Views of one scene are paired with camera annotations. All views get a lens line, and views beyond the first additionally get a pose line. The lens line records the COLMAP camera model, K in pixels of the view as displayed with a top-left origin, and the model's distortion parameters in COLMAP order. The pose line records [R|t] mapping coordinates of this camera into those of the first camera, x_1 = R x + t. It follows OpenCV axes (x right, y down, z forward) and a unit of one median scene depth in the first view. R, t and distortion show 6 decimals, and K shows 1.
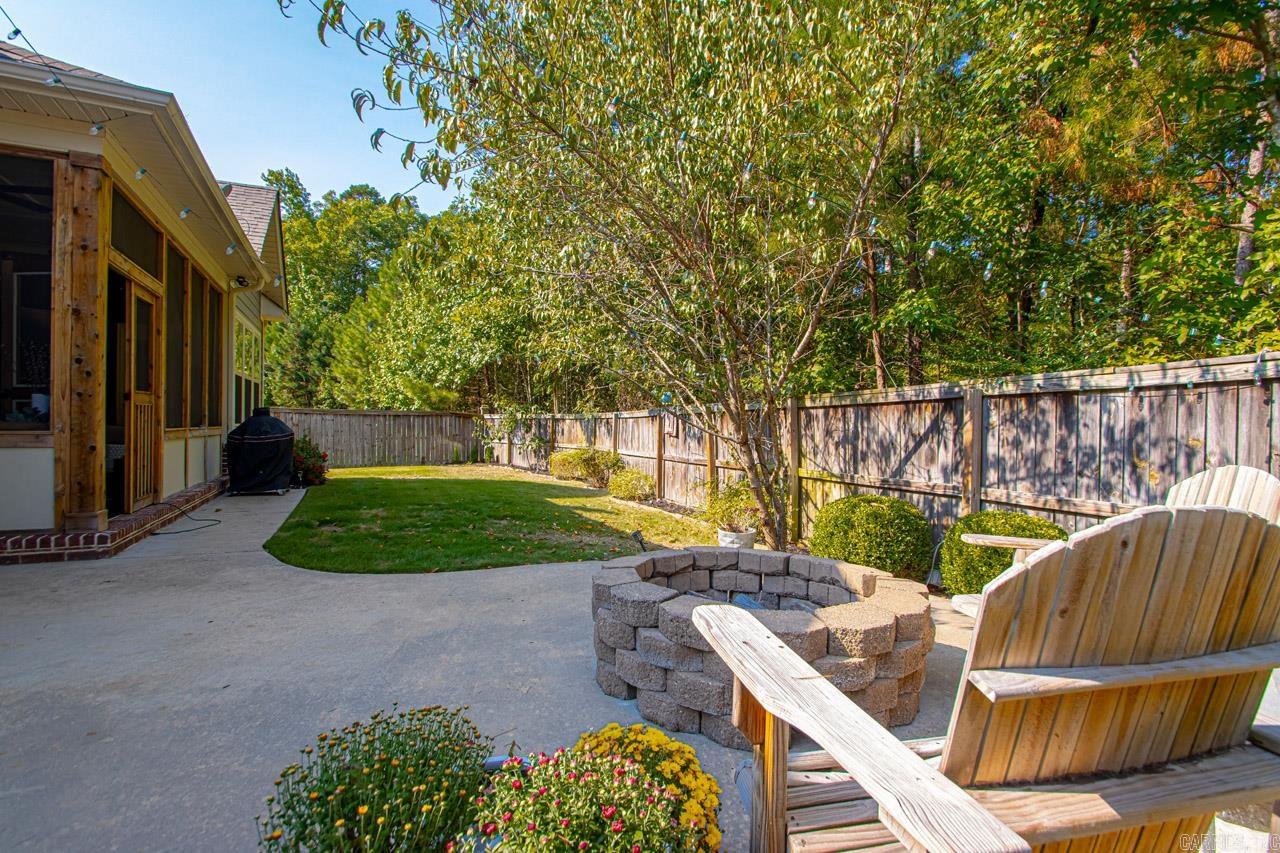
lens RADIAL K [[626.9, 0, 639.7], [0, 626.9, 428.9], [0, 0, 1]] dist [0.026142, -0.021976]
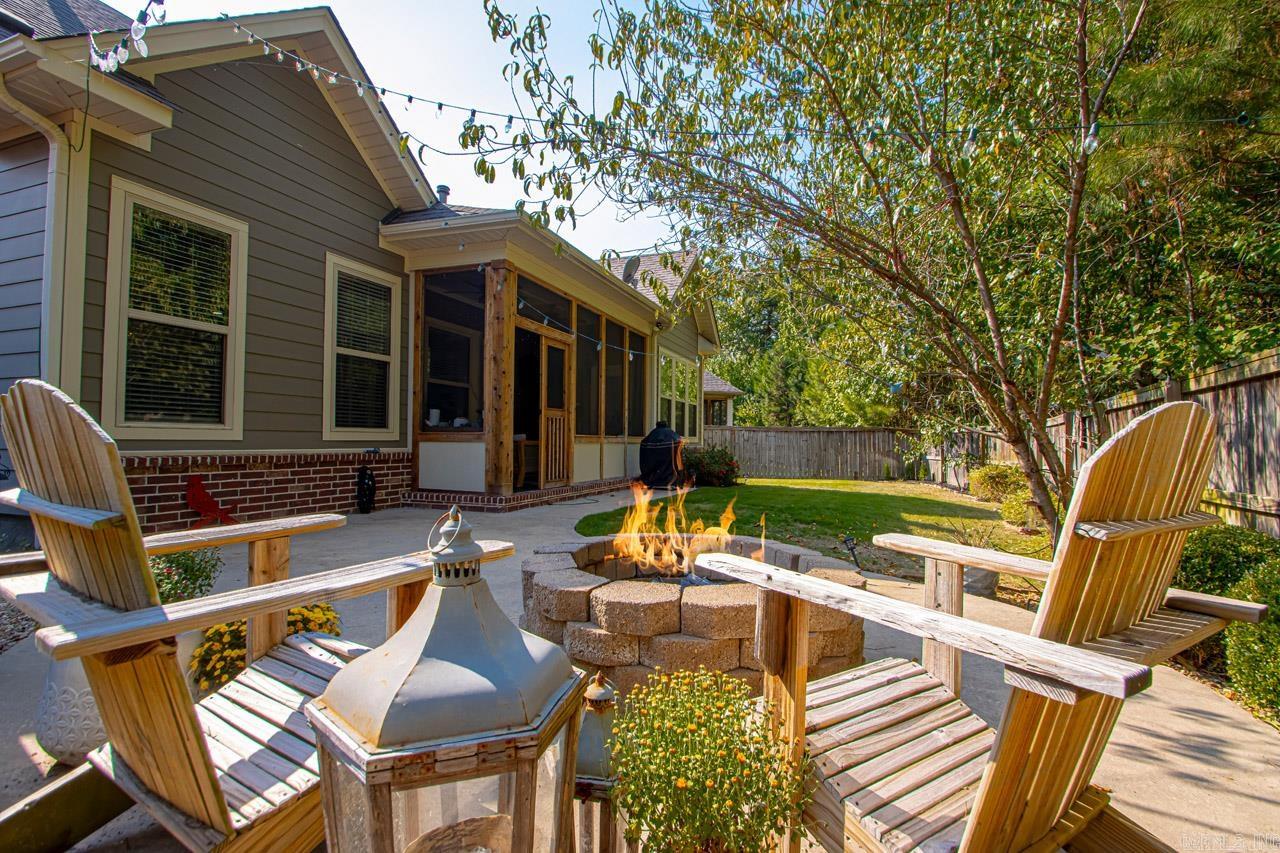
lens RADIAL K [[606.2, 0, 611.9], [0, 606.2, 425.0], [0, 0, 1]] dist [0.022148, -0.018588]
pose [[0.672757, -0.022414, -0.739524, 0.348142], [-0.010037, 0.999173, -0.039414, 0.033358], [0.739795, 0.033939, 0.671975, 0.135880]]
